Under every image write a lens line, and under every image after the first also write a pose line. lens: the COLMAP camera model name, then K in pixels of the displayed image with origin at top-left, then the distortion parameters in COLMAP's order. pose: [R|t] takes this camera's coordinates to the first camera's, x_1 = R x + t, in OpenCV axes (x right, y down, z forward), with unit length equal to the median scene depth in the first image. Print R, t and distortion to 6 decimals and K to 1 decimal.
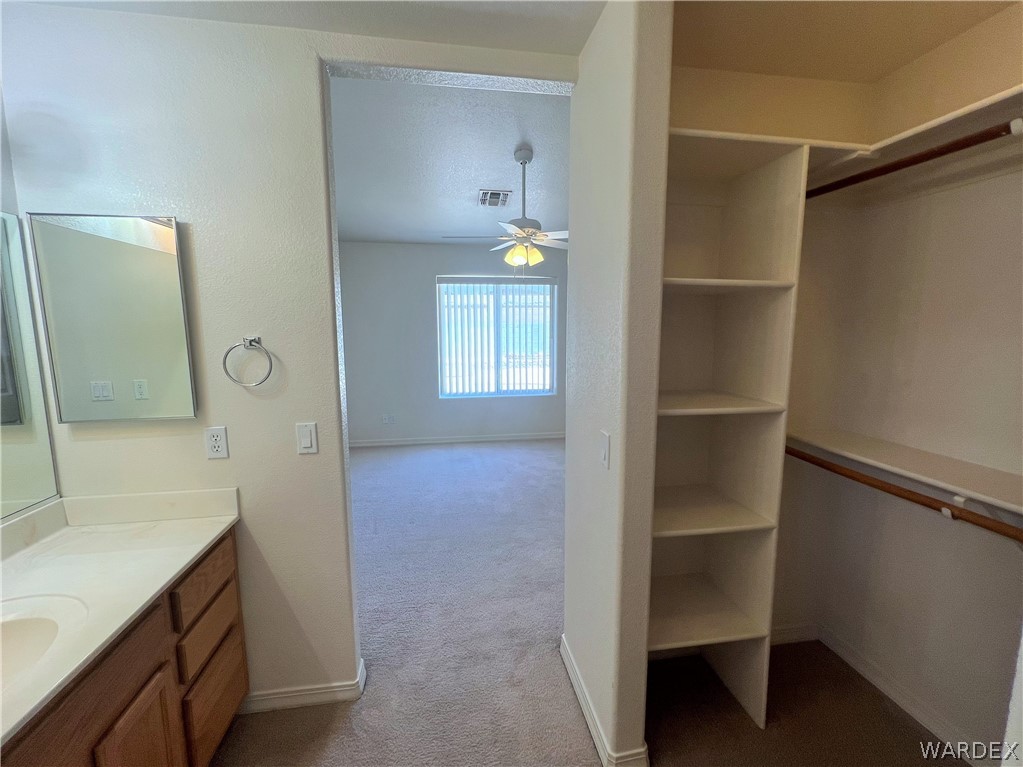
lens RADIAL K [[412.0, 0, 517.3], [0, 412.0, 375.4], [0, 0, 1]] dist [-0.003893, 0.000824]
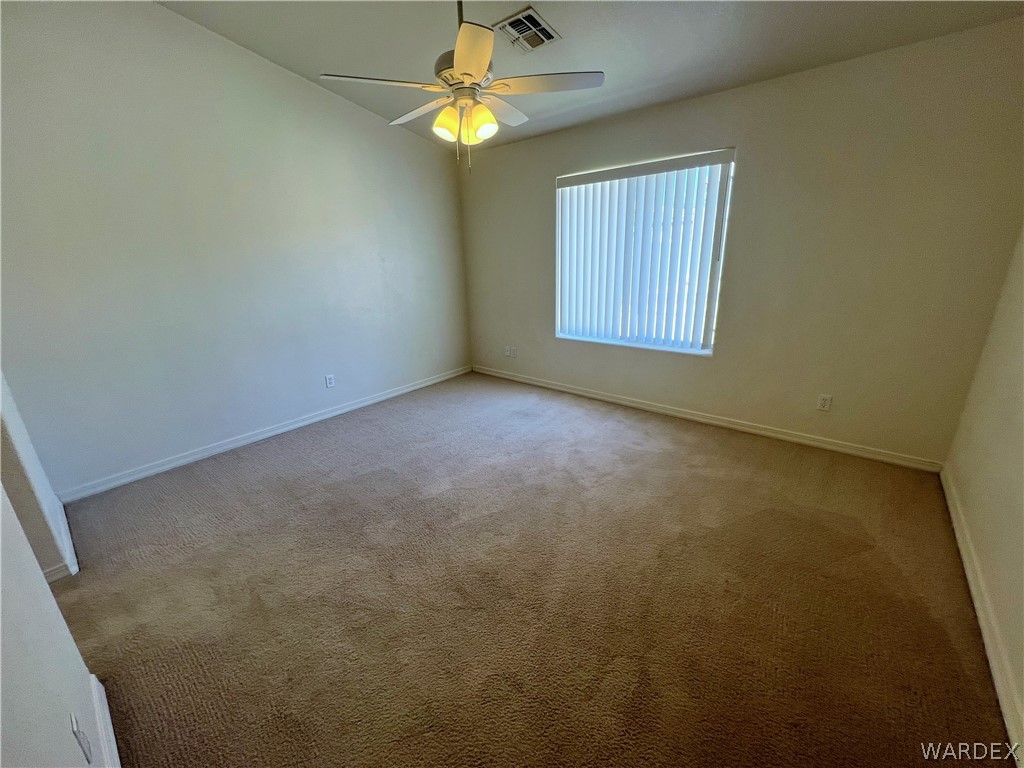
lens RADIAL K [[412.4, 0, 513.1], [0, 412.4, 380.5], [0, 0, 1]] dist [-0.003893, 0.000824]
pose [[0.660099, 0.204011, -0.722944, 0.374110], [-0.057863, 0.973364, 0.221845, -0.038370], [0.748946, -0.104608, 0.654321, 0.389123]]
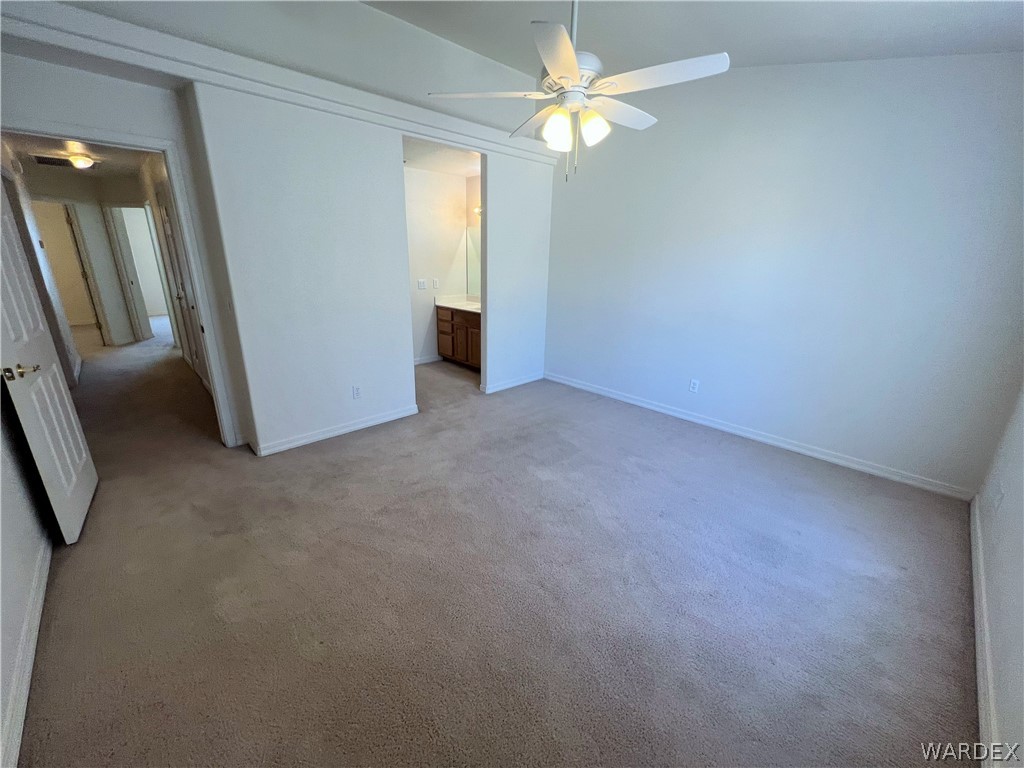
lens RADIAL K [[412.4, 0, 512.2], [0, 412.4, 383.6], [0, 0, 1]] dist [-0.003893, 0.000824]
pose [[-0.823441, 0.159894, -0.544407, 0.295554], [-0.080975, 0.916536, 0.391668, -0.119545], [0.561594, 0.366599, -0.741766, 0.981288]]
